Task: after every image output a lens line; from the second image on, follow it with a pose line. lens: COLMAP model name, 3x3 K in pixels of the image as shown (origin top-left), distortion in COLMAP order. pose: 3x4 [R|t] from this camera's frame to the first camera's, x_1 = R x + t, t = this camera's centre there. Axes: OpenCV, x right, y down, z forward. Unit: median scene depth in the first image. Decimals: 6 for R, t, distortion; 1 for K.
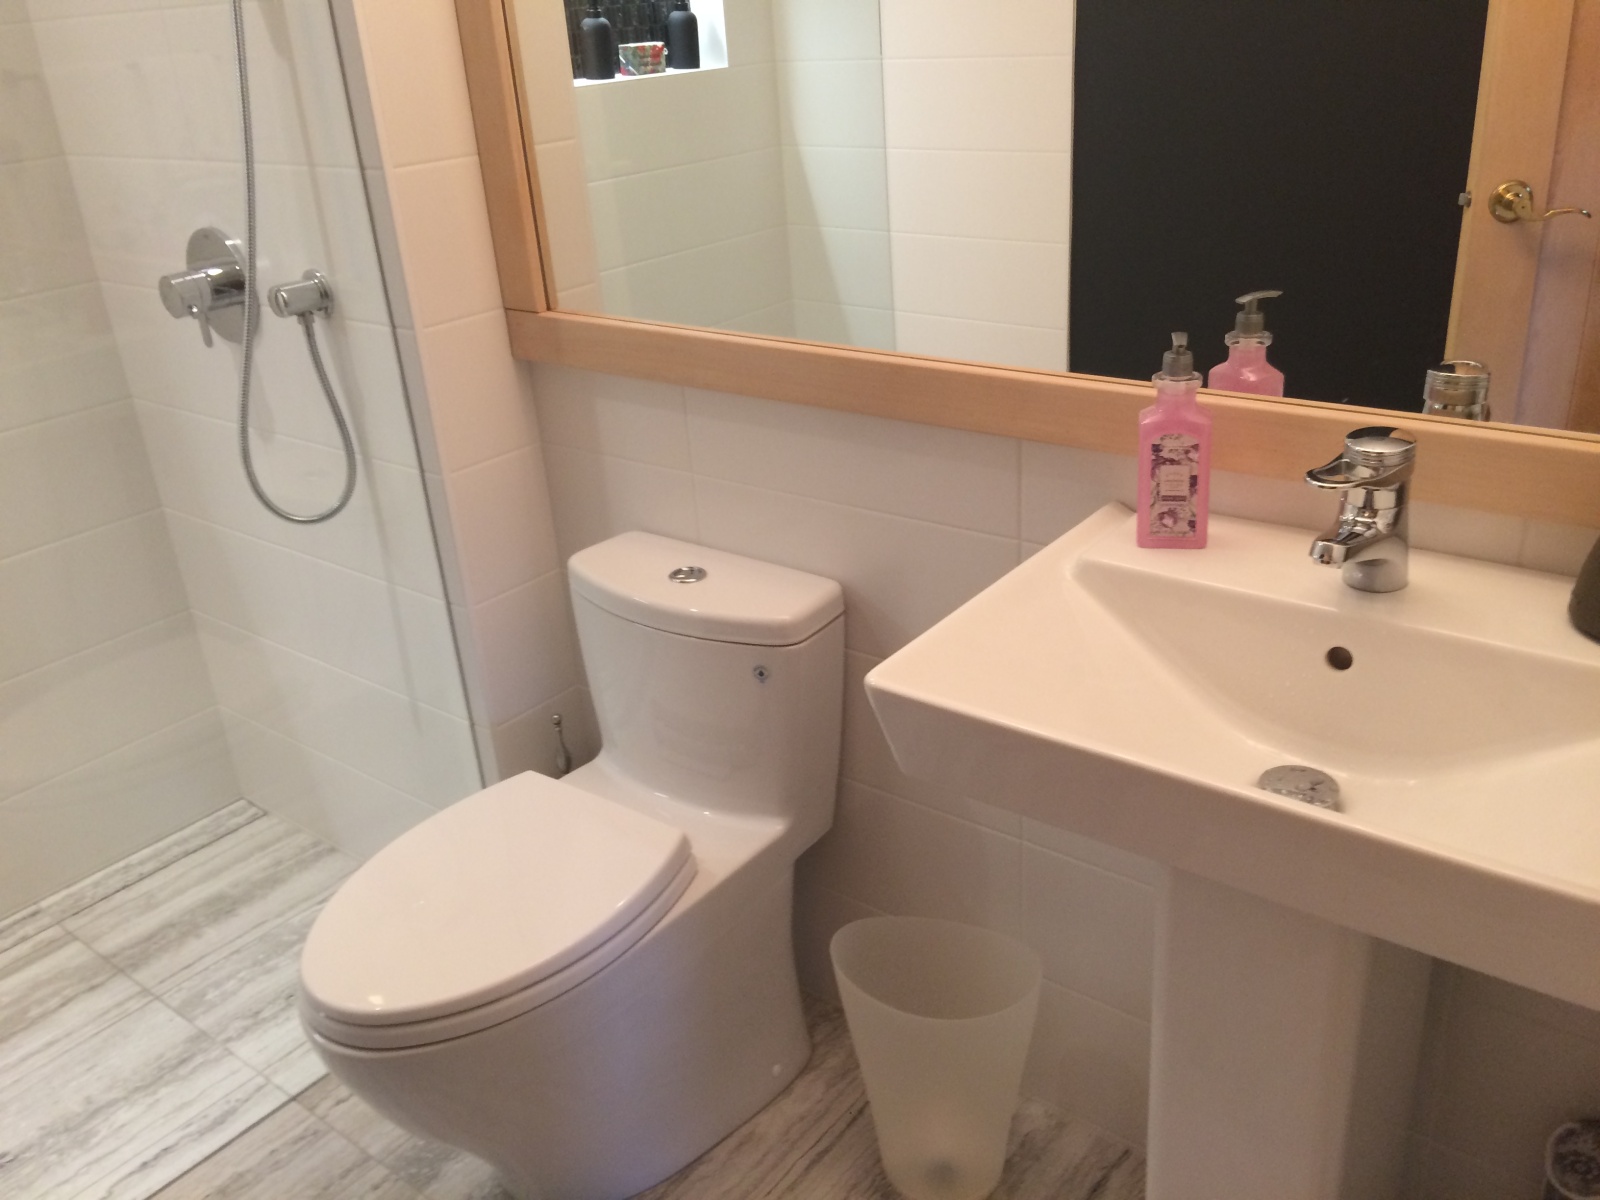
lens RADIAL K [[1351.1, 0, 807.9], [0, 1351.1, 608.6], [0, 0, 1]] dist [0.083436, -0.150789]
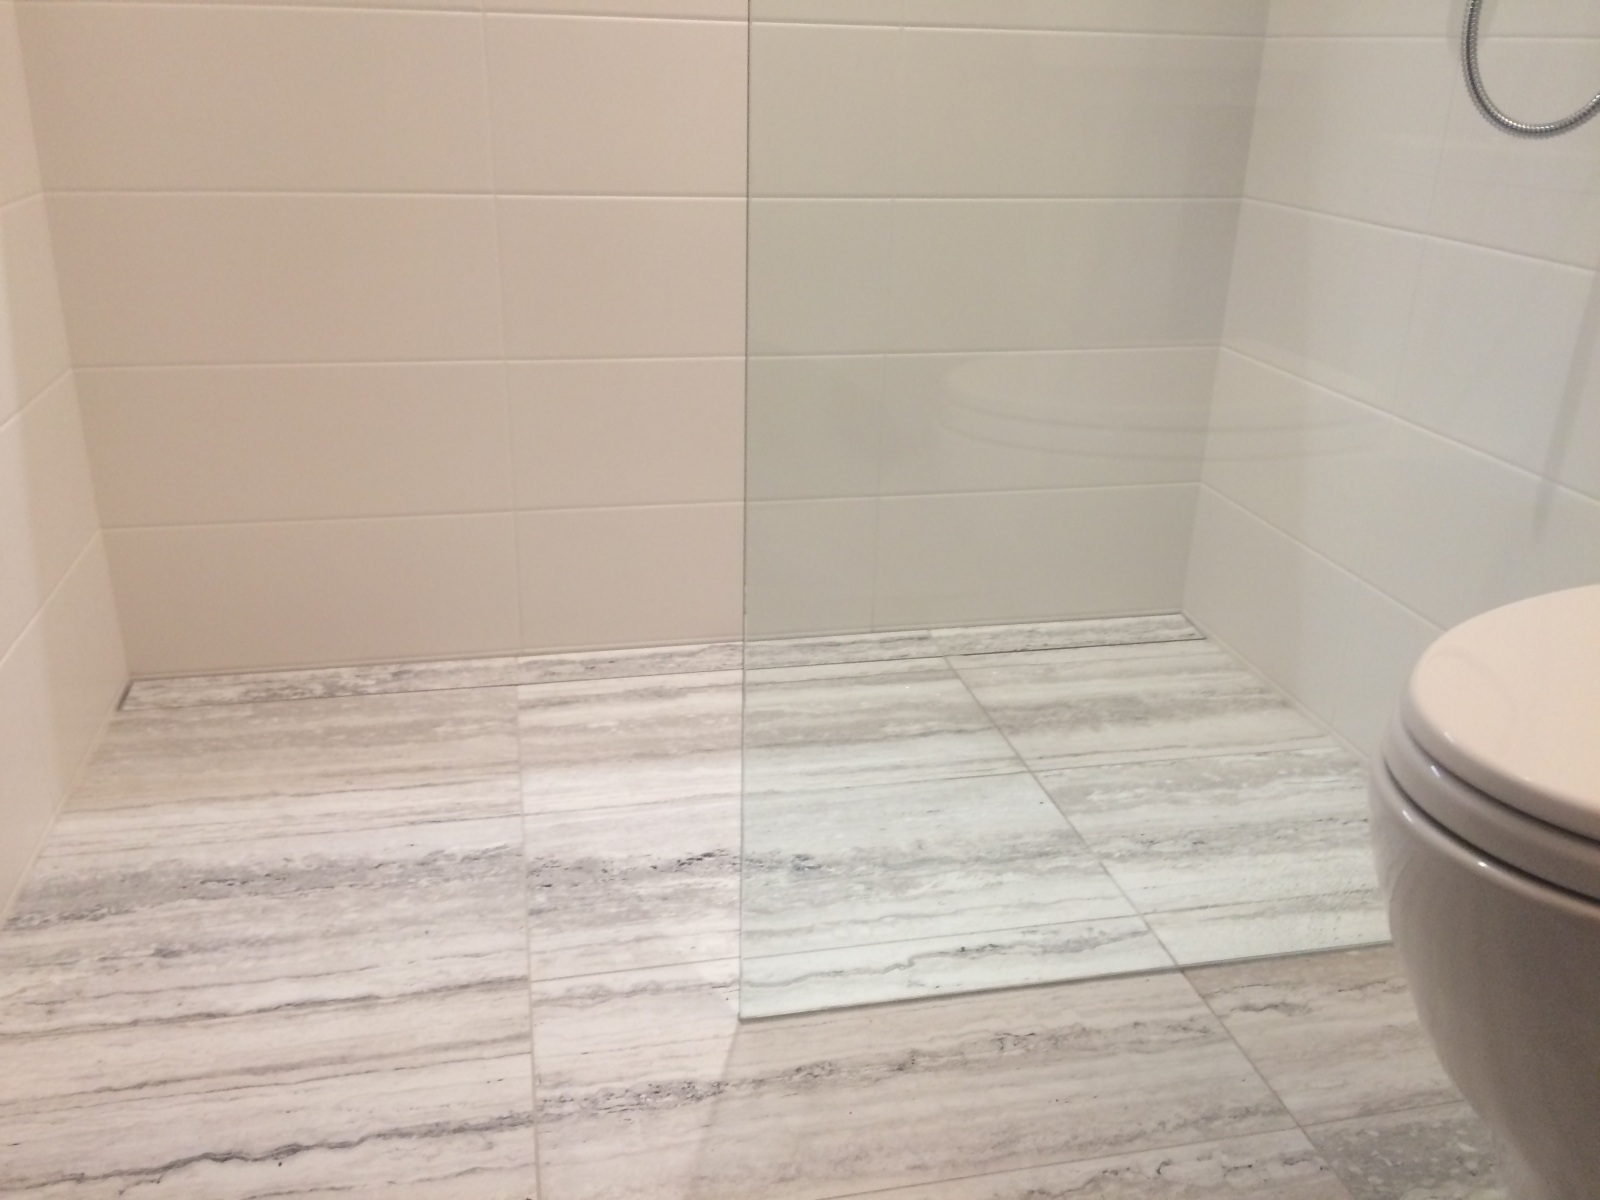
lens RADIAL K [[1351.1, 0, 807.9], [0, 1351.1, 608.6], [0, 0, 1]] dist [0.083436, -0.150789]
pose [[0.768276, 0.315029, -0.557233, -0.188567], [-0.331608, 0.940472, 0.074492, 0.190662], [0.547529, 0.127553, 0.827008, 0.313874]]
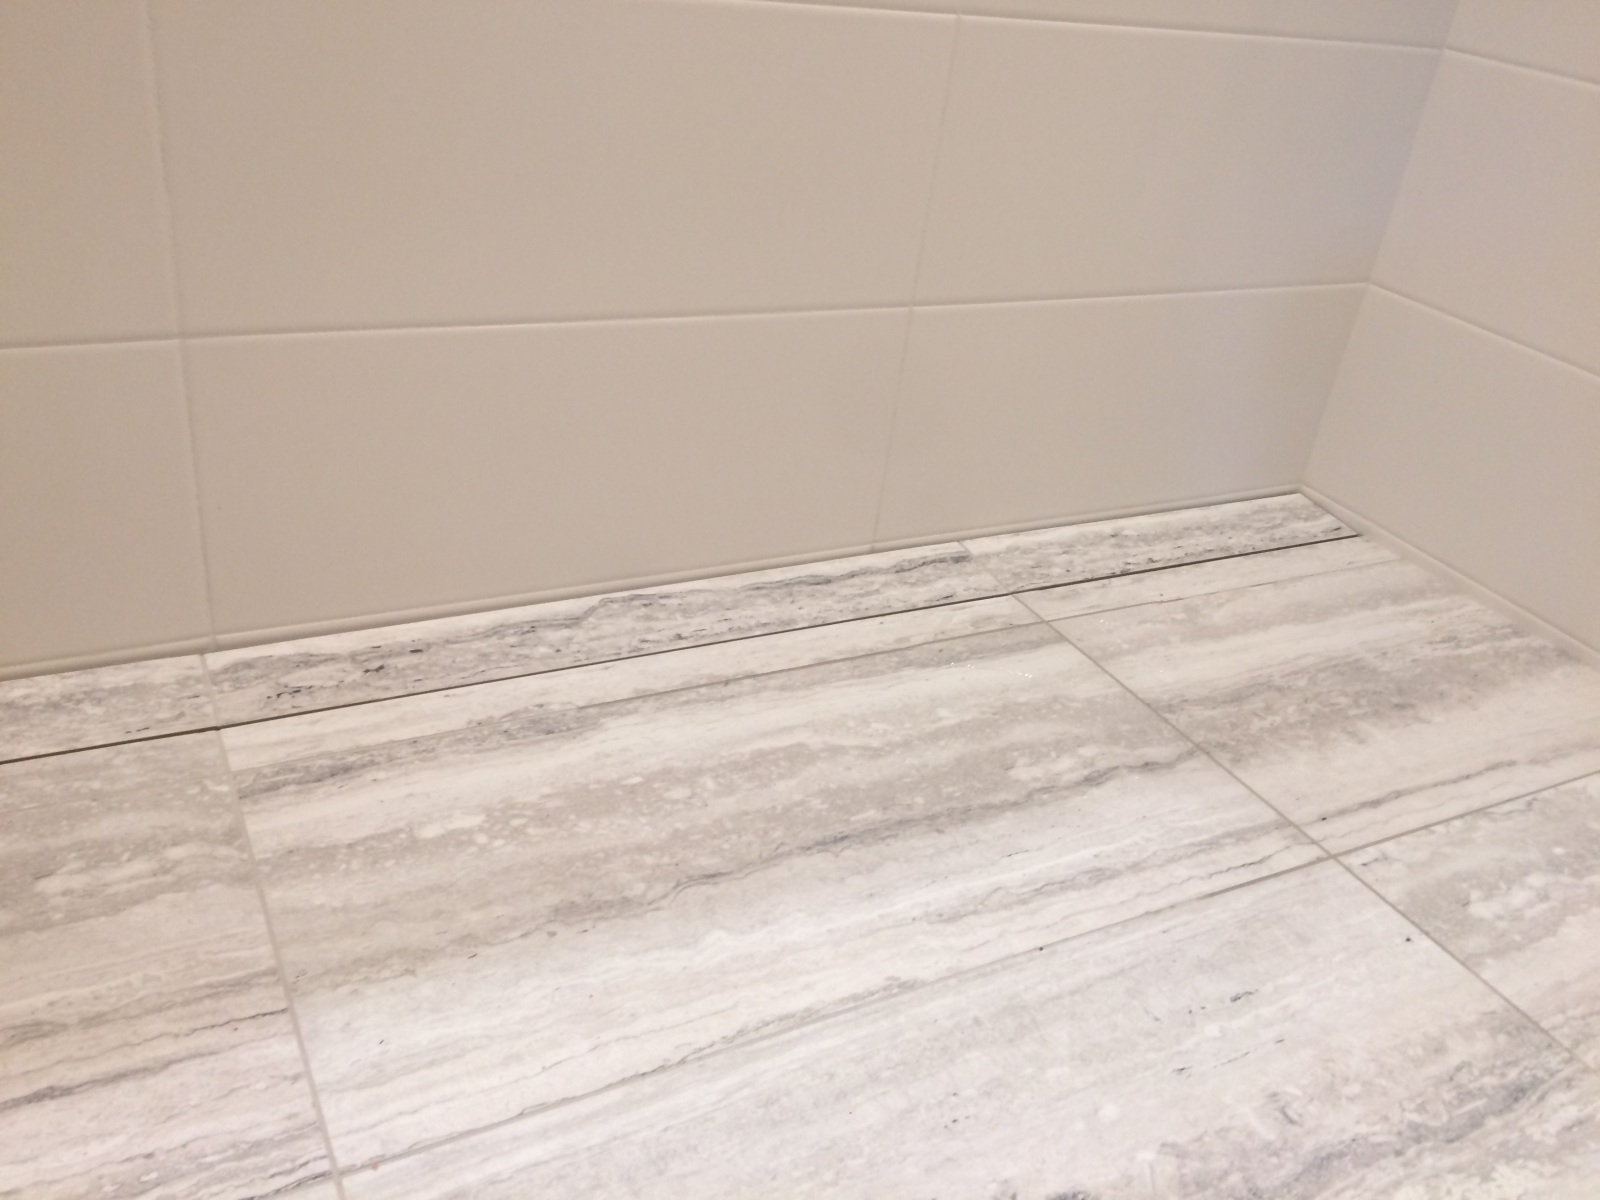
lens RADIAL K [[1351.1, 0, 807.9], [0, 1351.1, 608.6], [0, 0, 1]] dist [0.083436, -0.150789]
pose [[0.898668, 0.346986, -0.268322, -0.545676], [-0.325300, 0.937583, 0.122956, 0.225432], [0.294239, -0.023211, 0.955450, 0.603032]]
